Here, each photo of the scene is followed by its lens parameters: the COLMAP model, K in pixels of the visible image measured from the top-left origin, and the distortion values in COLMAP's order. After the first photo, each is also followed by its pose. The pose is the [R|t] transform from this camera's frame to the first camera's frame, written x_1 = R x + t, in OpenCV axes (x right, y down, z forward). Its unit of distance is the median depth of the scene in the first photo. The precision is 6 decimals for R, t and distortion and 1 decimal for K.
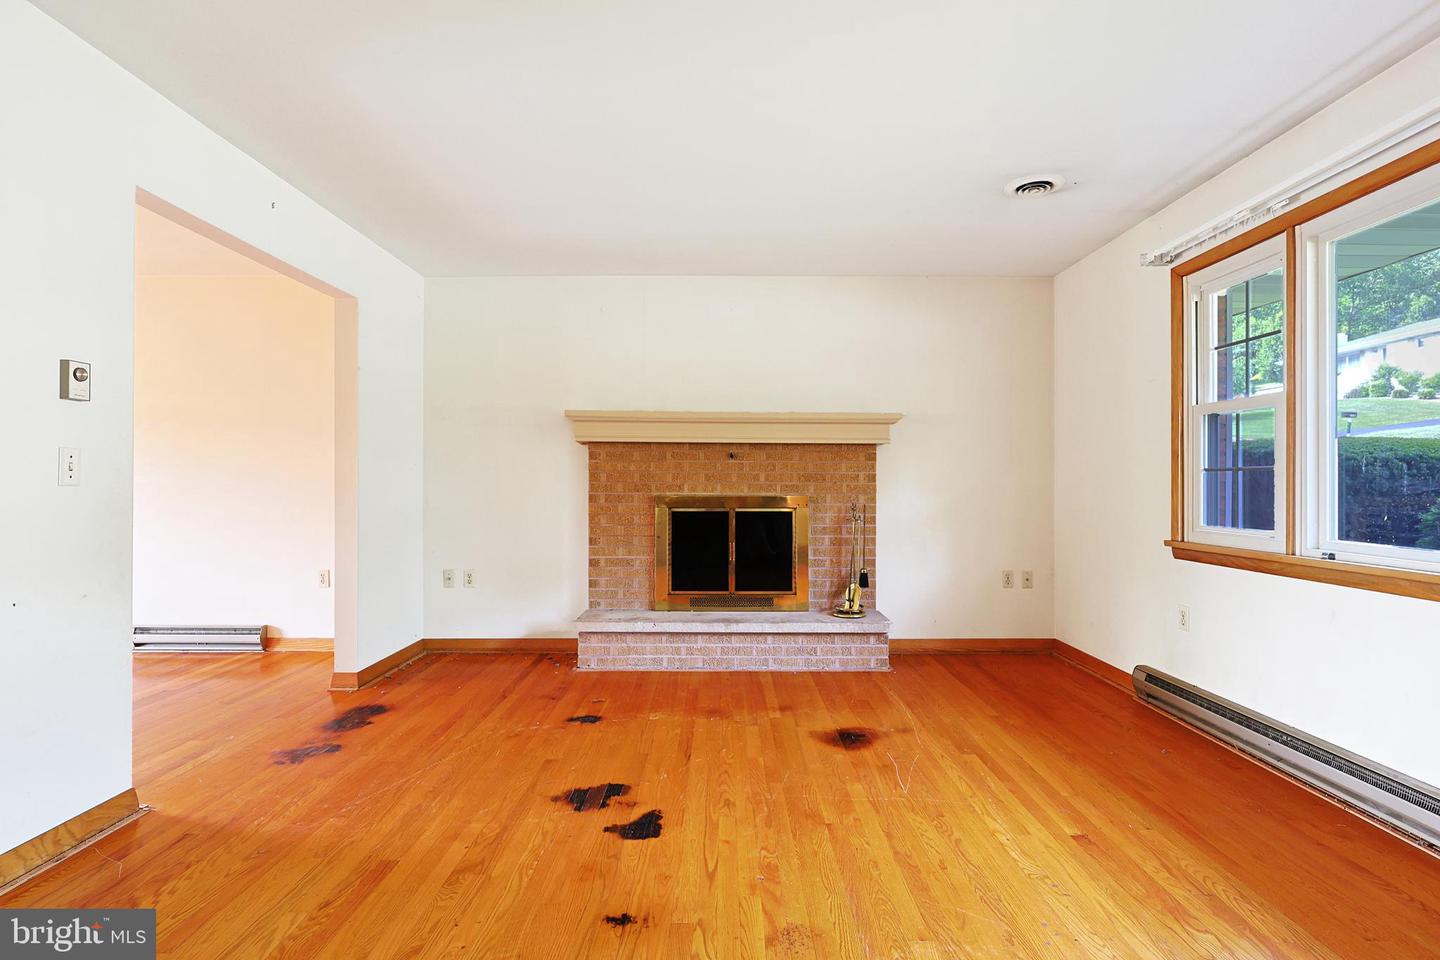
lens RADIAL K [[706.1, 0, 720.0], [0, 706.1, 480.0], [0, 0, 1]] dist [0.001486, 0.000808]
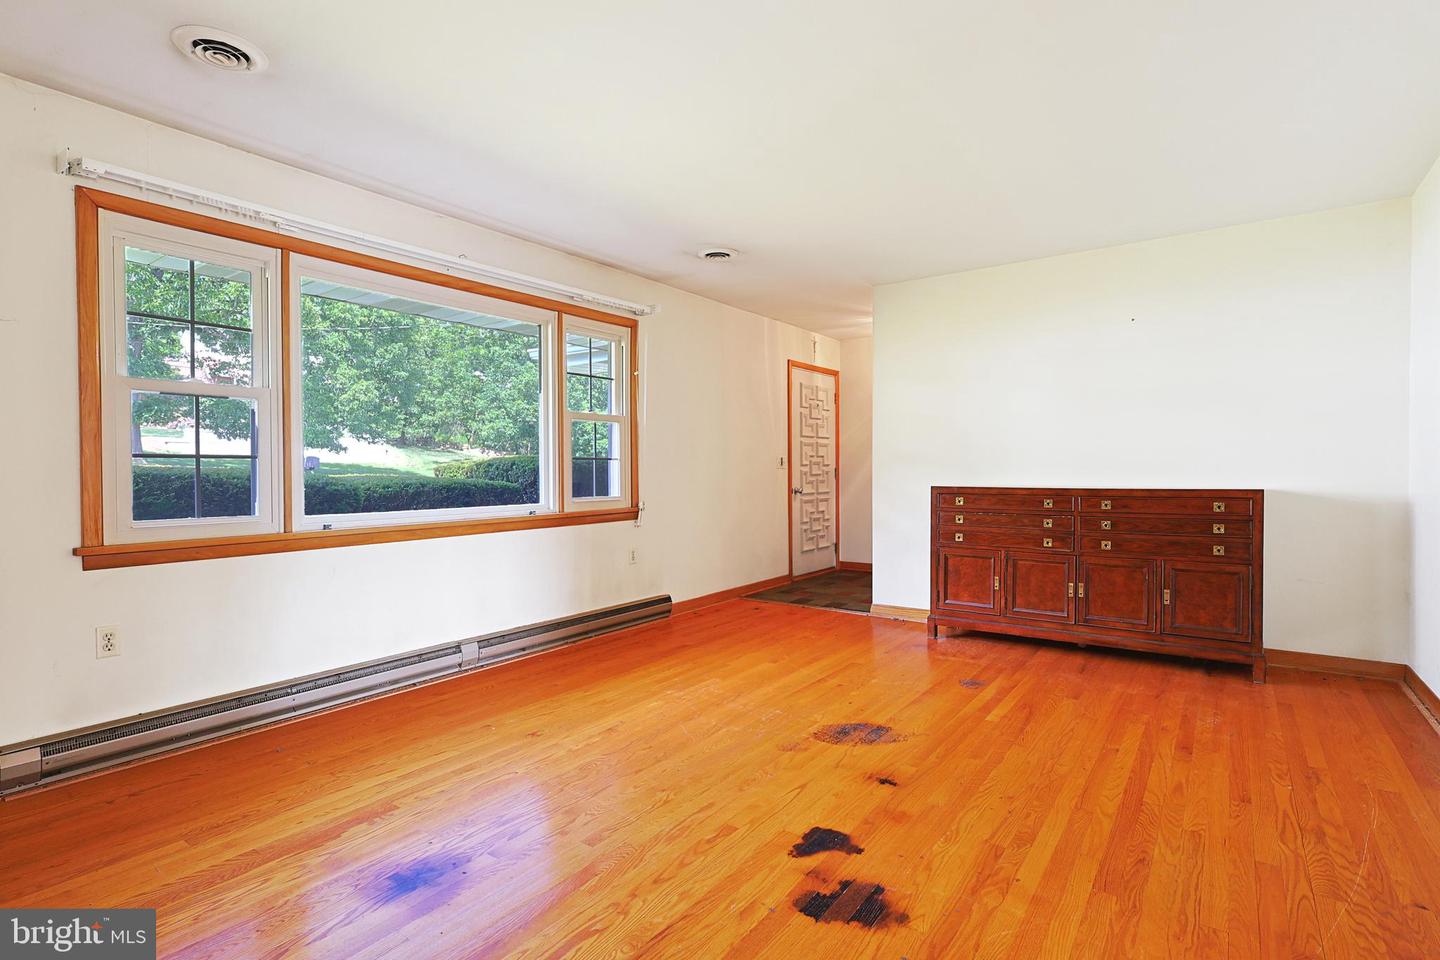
lens RADIAL K [[707.0, 0, 730.1], [0, 707.0, 479.2], [0, 0, 1]] dist [-0.000381, 0.000090]
pose [[-0.820891, -0.003900, 0.571071, -0.356444], [0.002667, 0.999940, 0.010662, 0.006522], [-0.571078, 0.010275, -0.820831, 1.212350]]
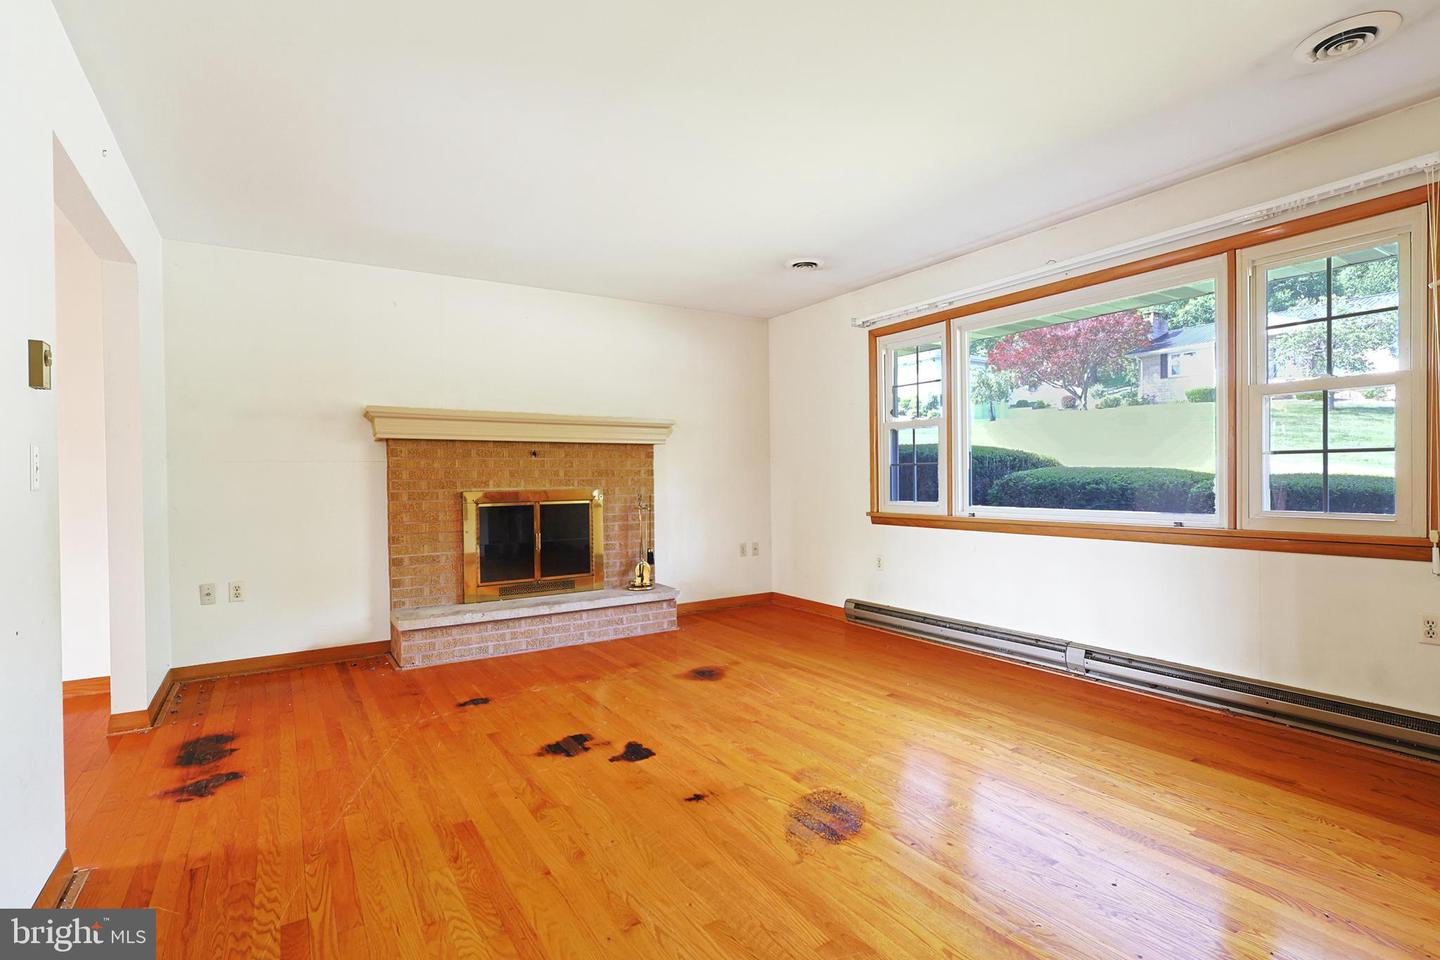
lens RADIAL K [[706.1, 0, 720.0], [0, 706.1, 480.0], [0, 0, 1]] dist [0.001486, 0.000808]
pose [[0.842171, -0.016250, 0.538965, -0.434640], [0.012157, 0.999864, 0.011150, -0.002994], [-0.539073, -0.002838, 0.842254, -0.090057]]
